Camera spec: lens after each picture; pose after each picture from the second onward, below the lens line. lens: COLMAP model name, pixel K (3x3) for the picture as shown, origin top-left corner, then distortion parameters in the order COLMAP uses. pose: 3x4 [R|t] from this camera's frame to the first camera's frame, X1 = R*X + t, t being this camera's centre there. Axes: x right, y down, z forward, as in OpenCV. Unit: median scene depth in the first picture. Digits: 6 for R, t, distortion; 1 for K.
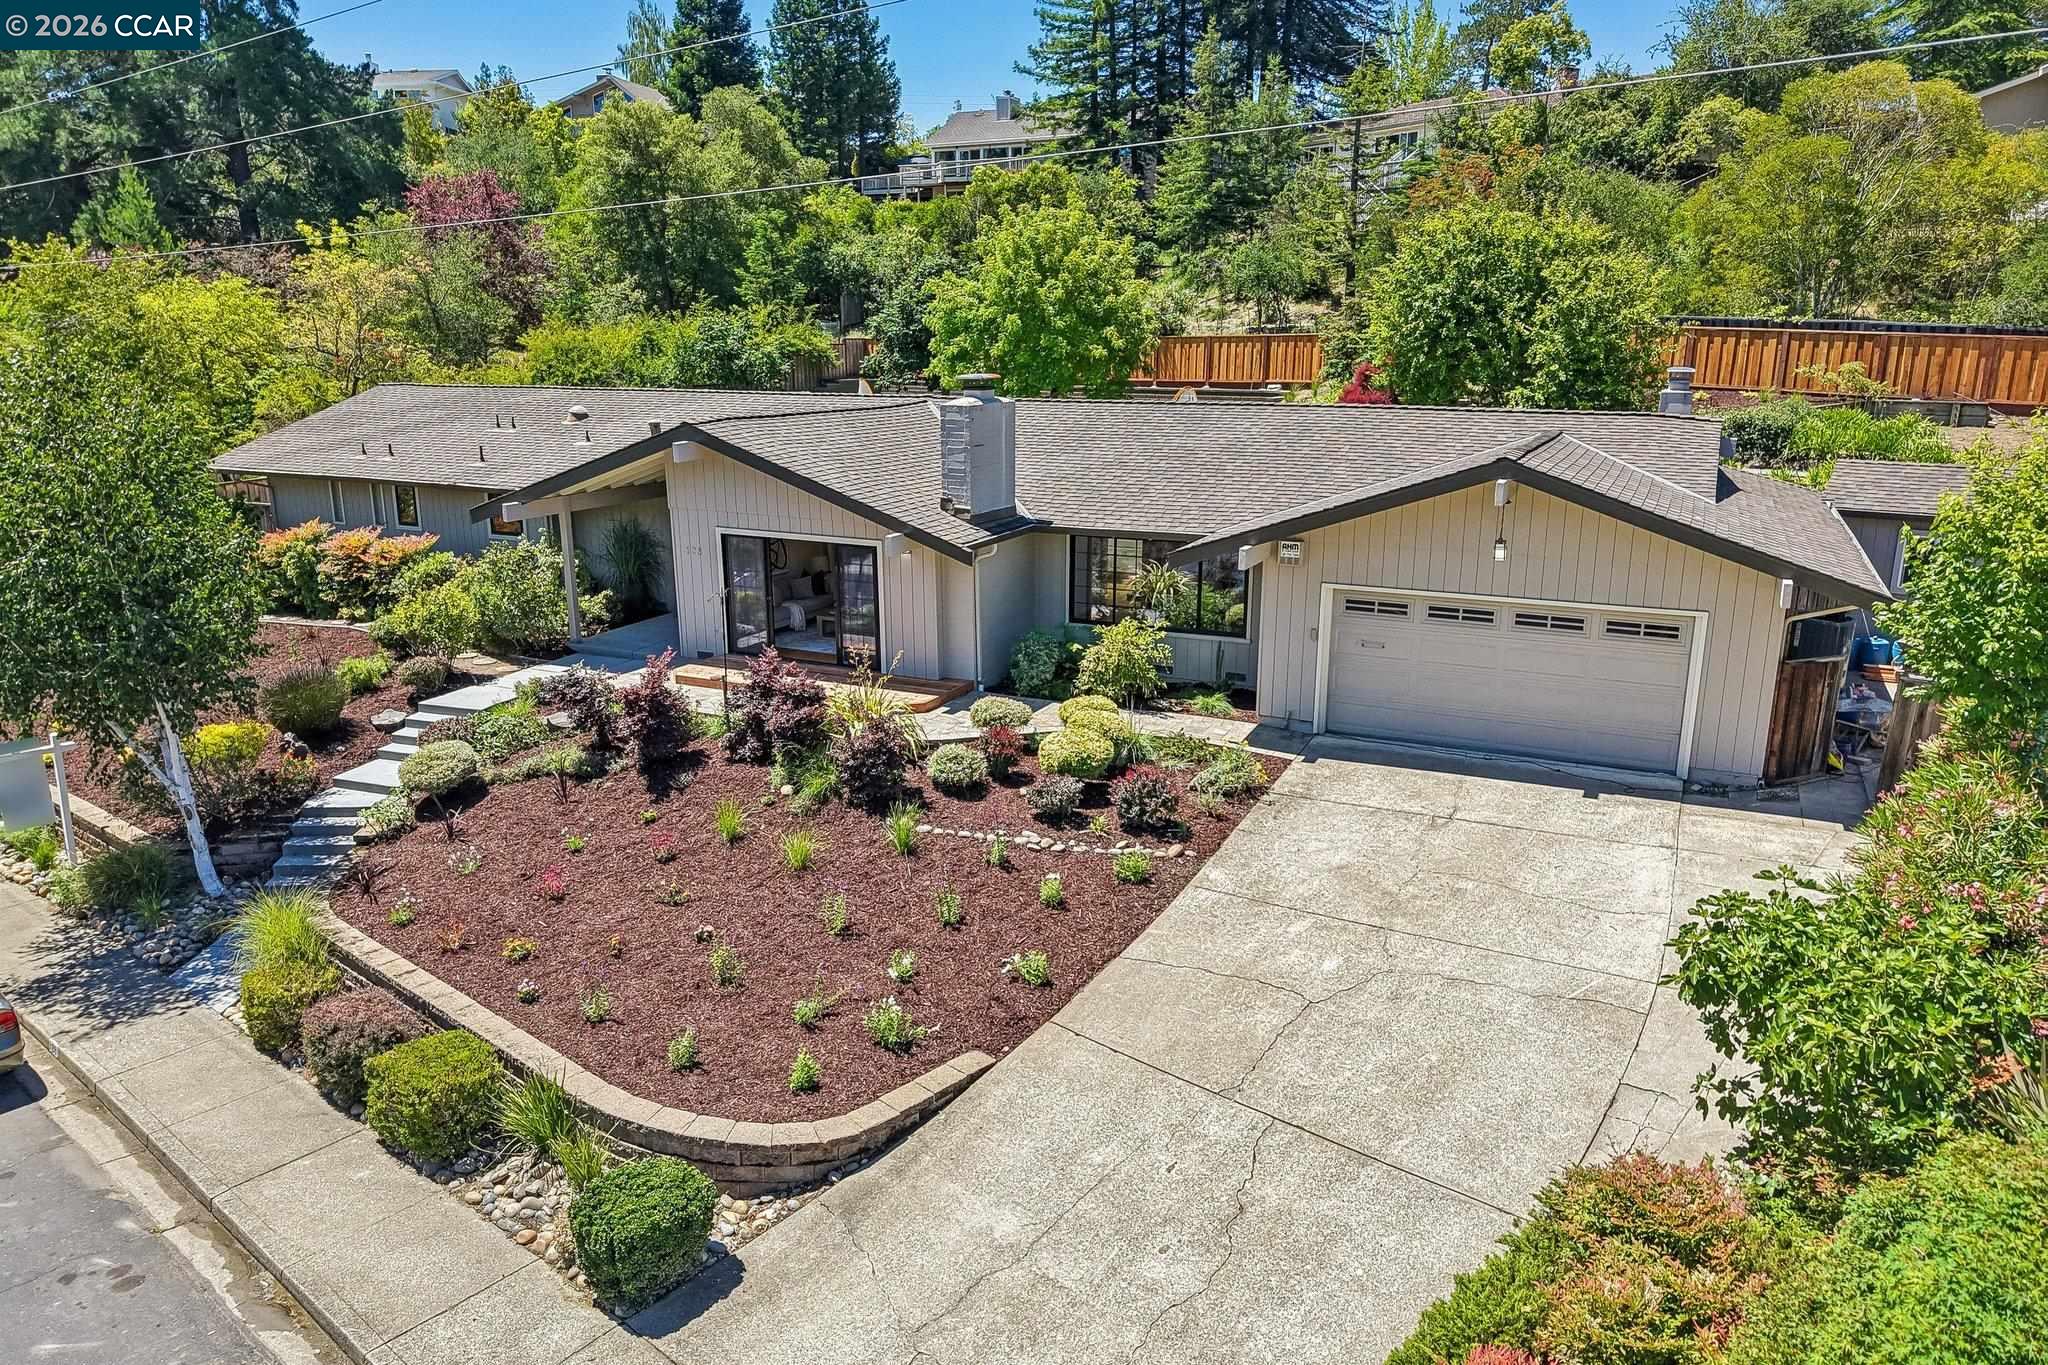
lens RADIAL K [[1368.2, 0, 1024.0], [0, 1368.2, 682.5], [0, 0, 1]] dist [0.045859, -0.061710]
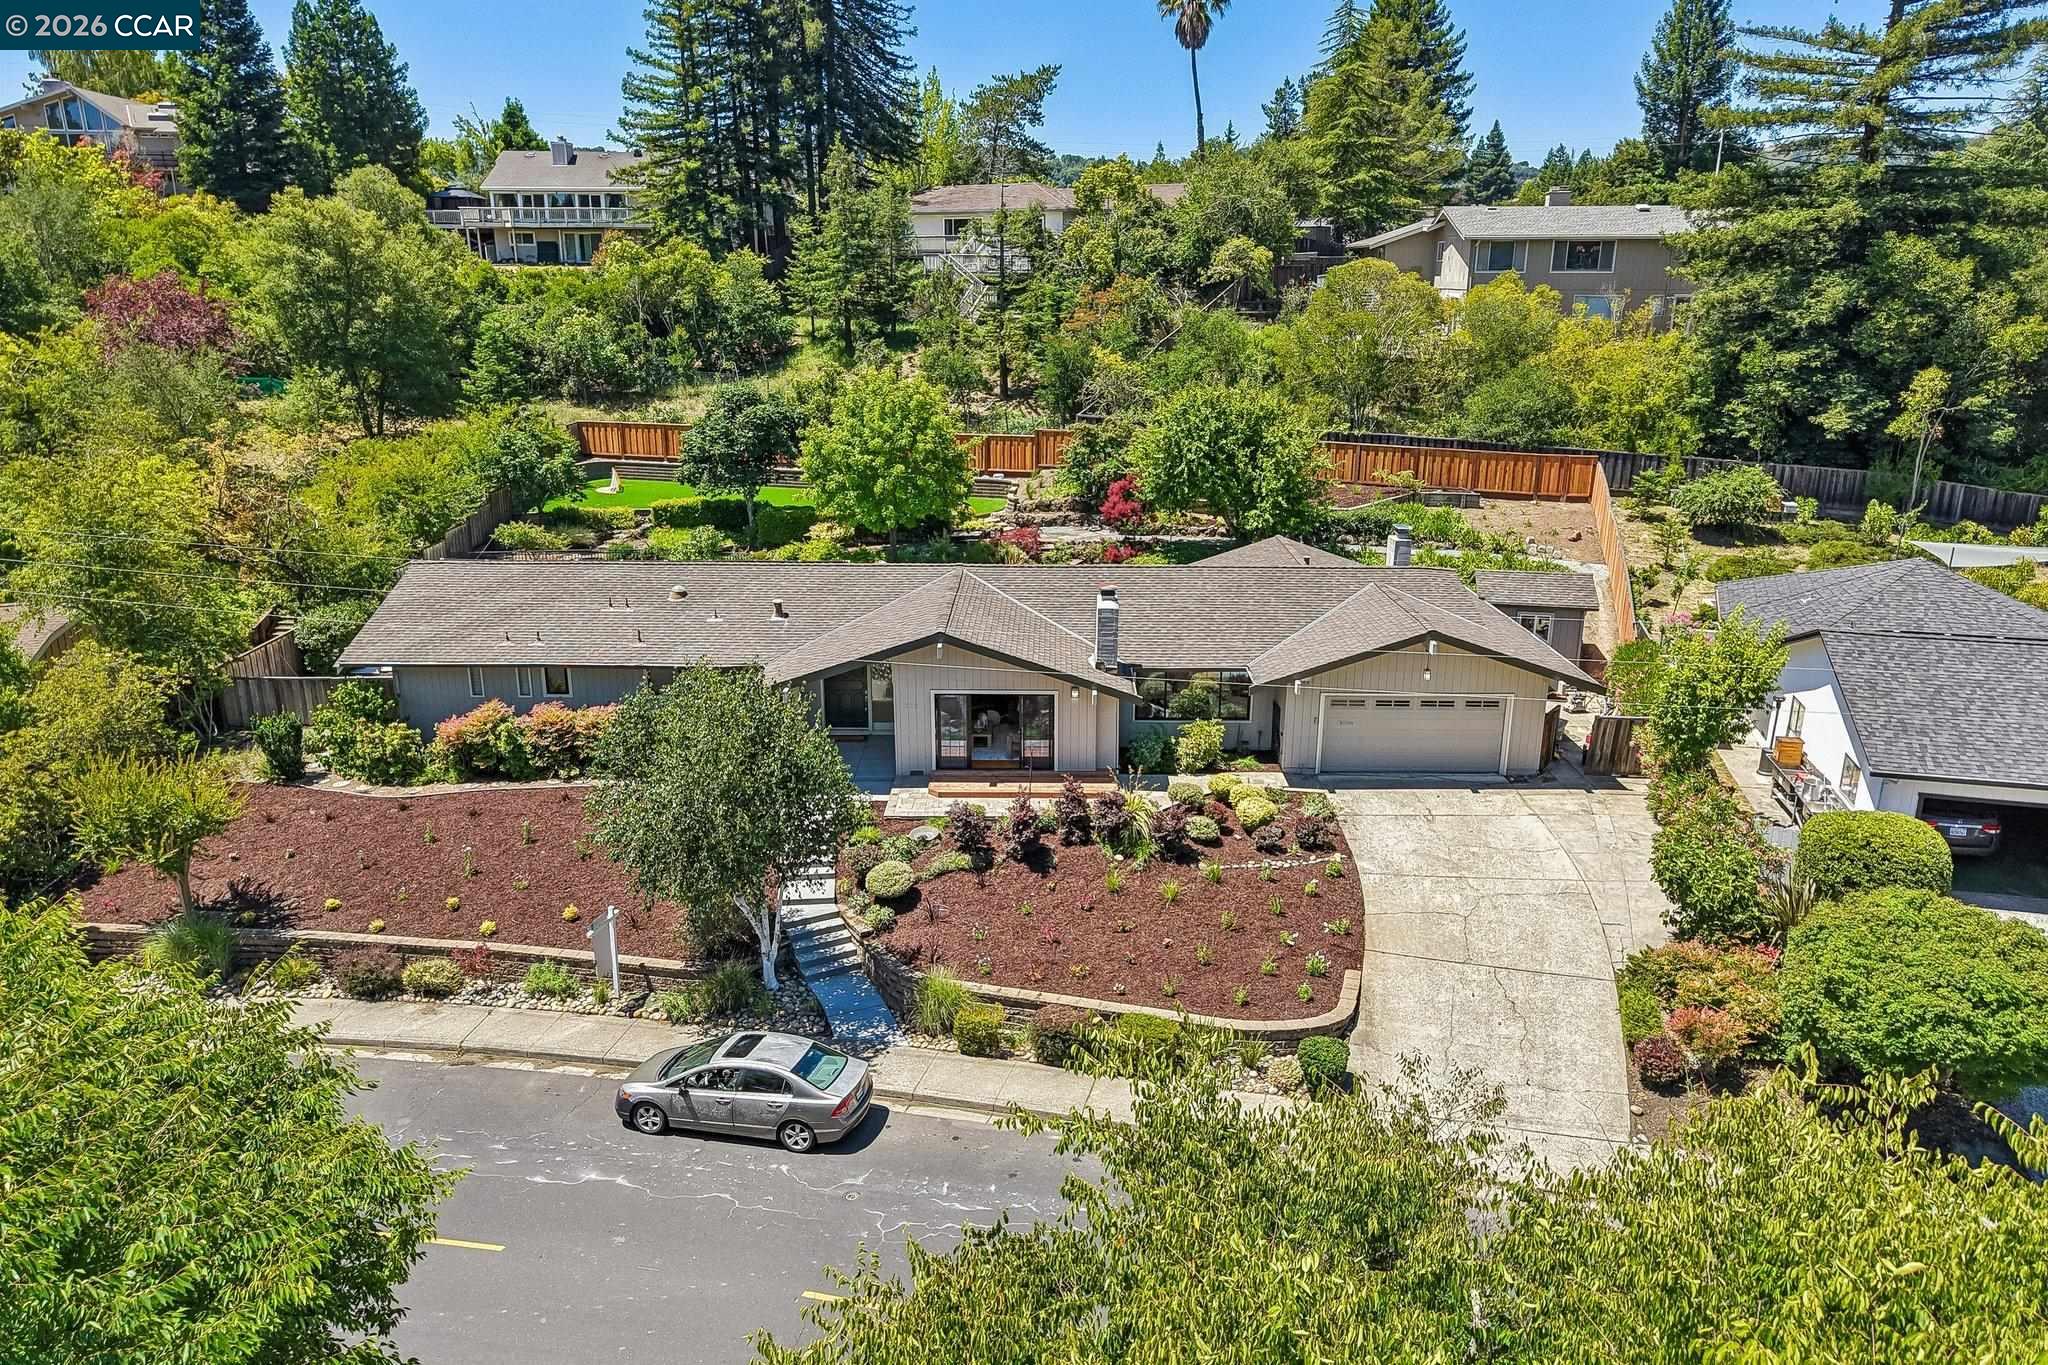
lens RADIAL K [[1368.2, 0, 1024.0], [0, 1368.2, 682.5], [0, 0, 1]] dist [0.045859, -0.061710]
pose [[0.900901, -0.122534, 0.416369, -0.826071], [0.105334, 0.992367, 0.064133, -0.226539], [-0.421049, -0.013919, 0.906931, -0.444895]]
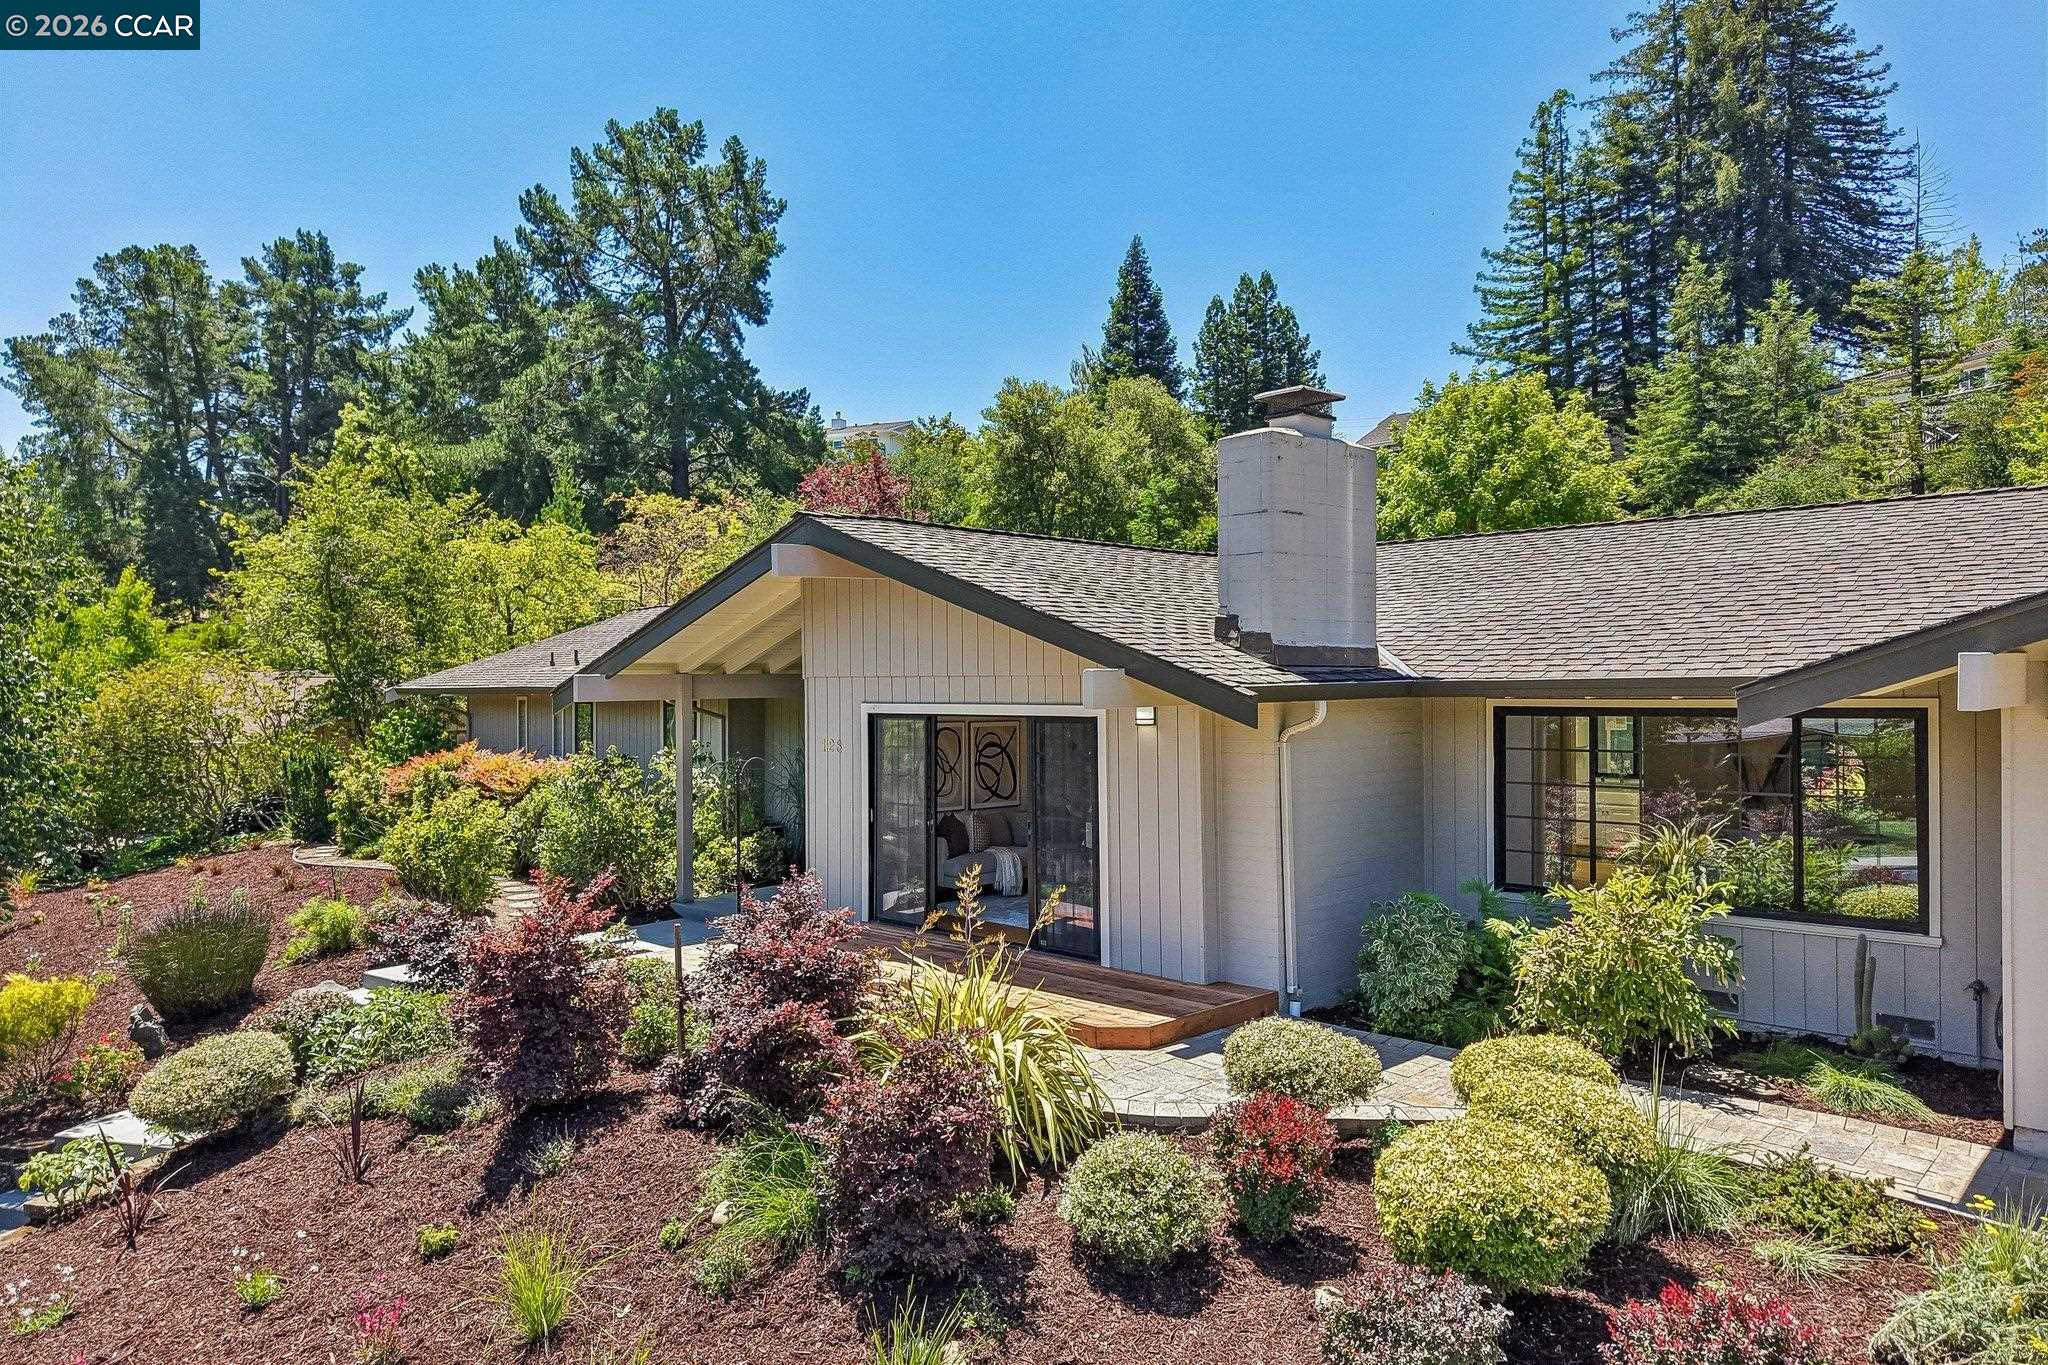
lens RADIAL K [[1368.2, 0, 1024.0], [0, 1368.2, 682.5], [0, 0, 1]] dist [0.045859, -0.061710]
pose [[0.949942, -0.004806, -0.312390, 0.029660], [-0.073479, 0.968398, -0.238340, 0.015163], [0.303663, 0.249364, 0.919569, 0.513667]]
